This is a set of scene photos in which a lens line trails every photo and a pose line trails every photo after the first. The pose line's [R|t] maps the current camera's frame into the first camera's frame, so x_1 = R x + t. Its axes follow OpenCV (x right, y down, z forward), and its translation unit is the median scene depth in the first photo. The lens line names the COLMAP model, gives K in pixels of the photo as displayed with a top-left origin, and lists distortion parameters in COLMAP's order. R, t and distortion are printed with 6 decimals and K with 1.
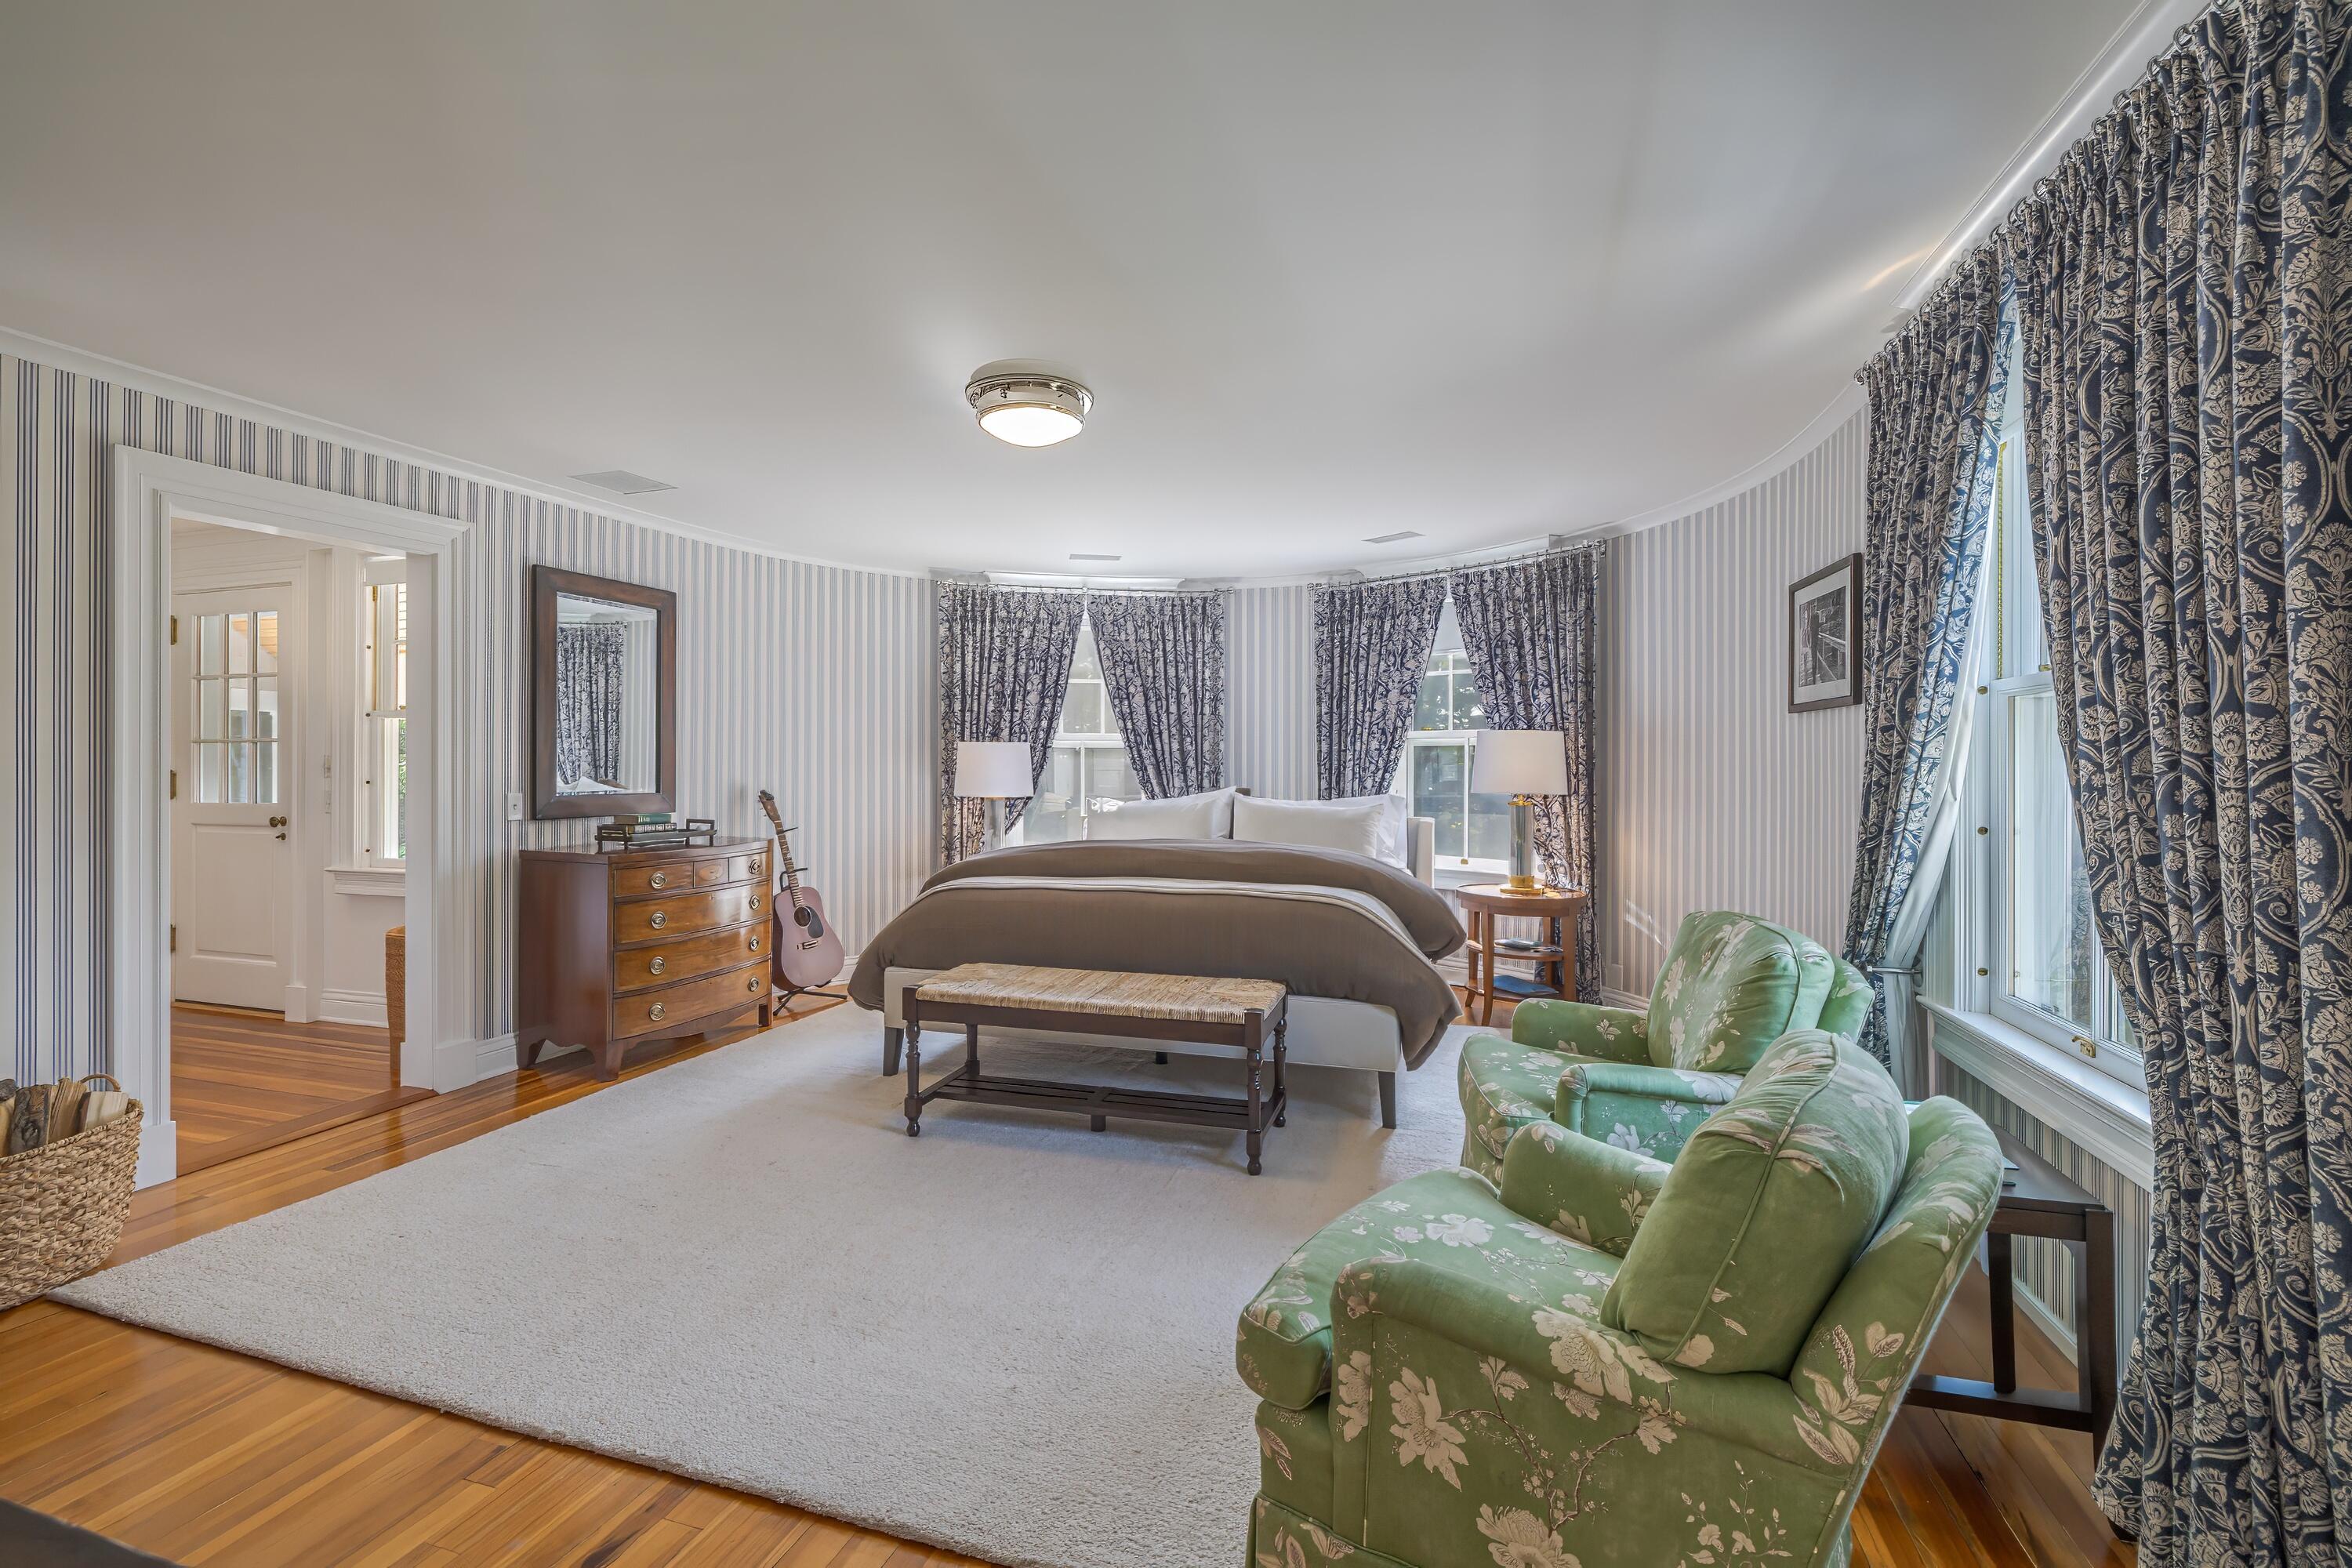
lens RADIAL K [[1064.5, 0, 1170.3], [0, 1064.5, 771.4], [0, 0, 1]] dist [-0.000357, -0.000030]
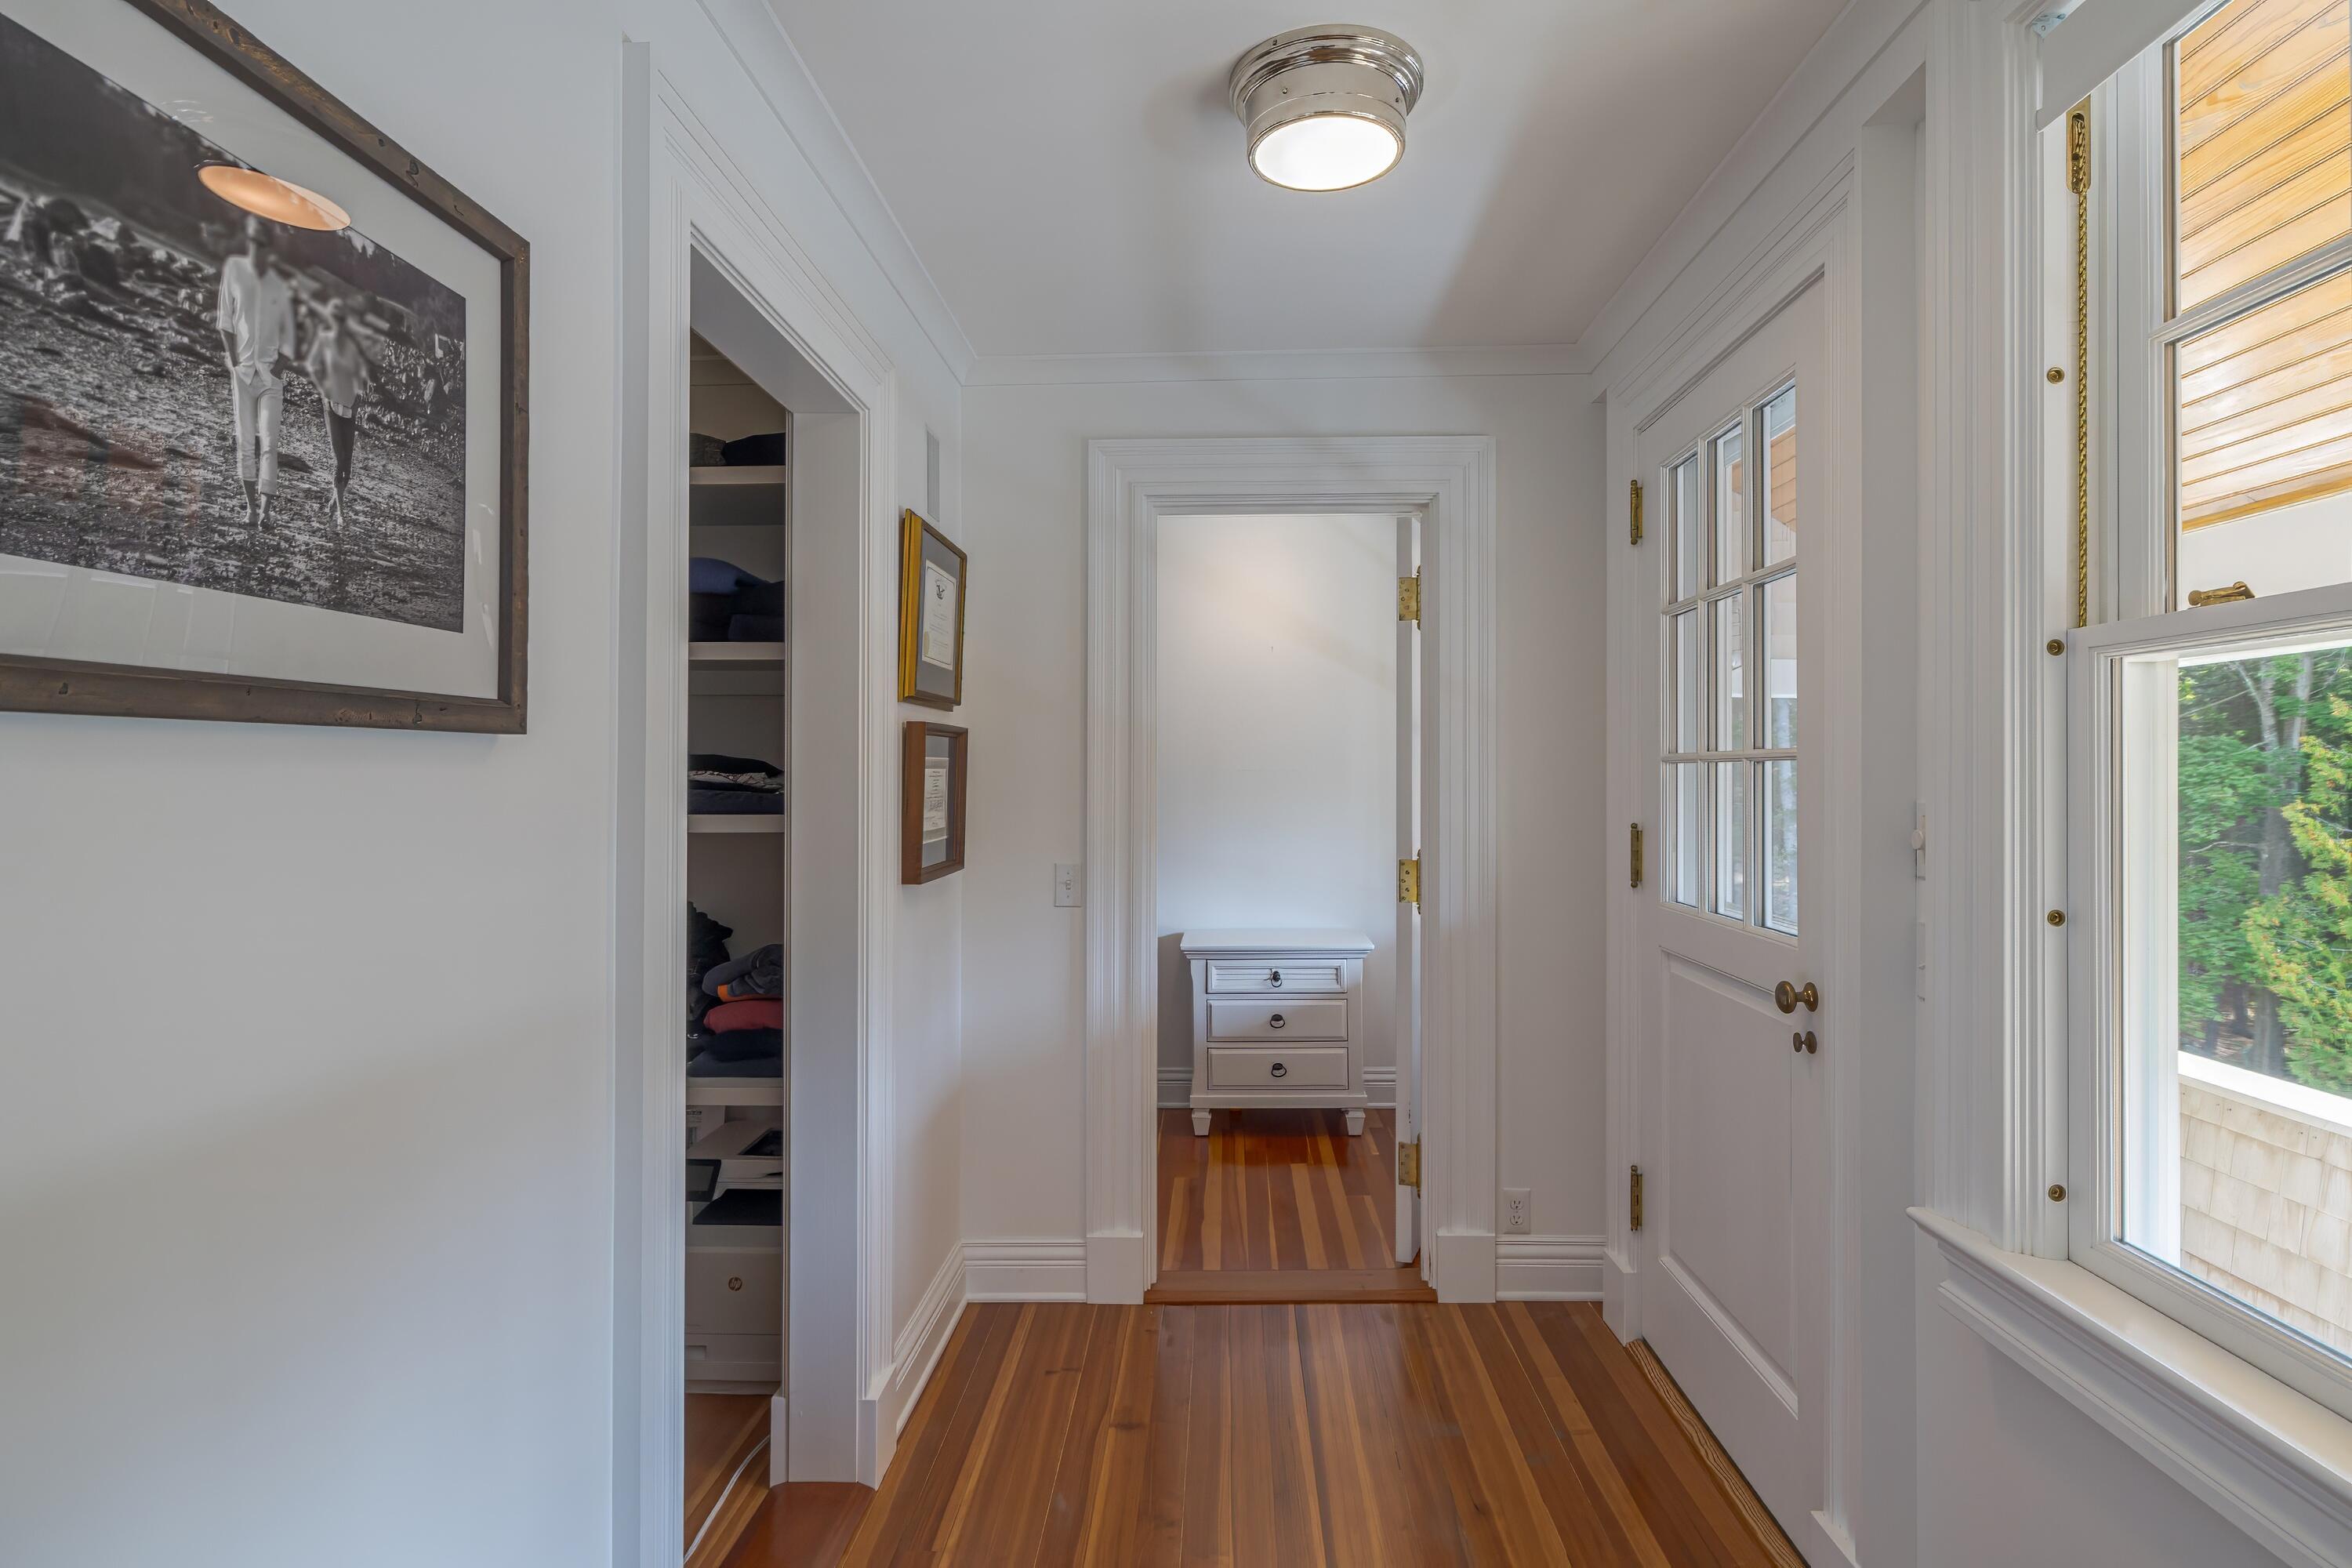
lens RADIAL K [[1197.2, 0, 1178.2], [0, 1197.2, 772.5], [0, 0, 1]] dist [0.003038, 0.000341]
pose [[0.273131, -0.006473, -0.961955, -0.527702], [0.004587, 0.999975, -0.005427, -0.021934], [0.961966, -0.002931, 0.273154, 0.709437]]
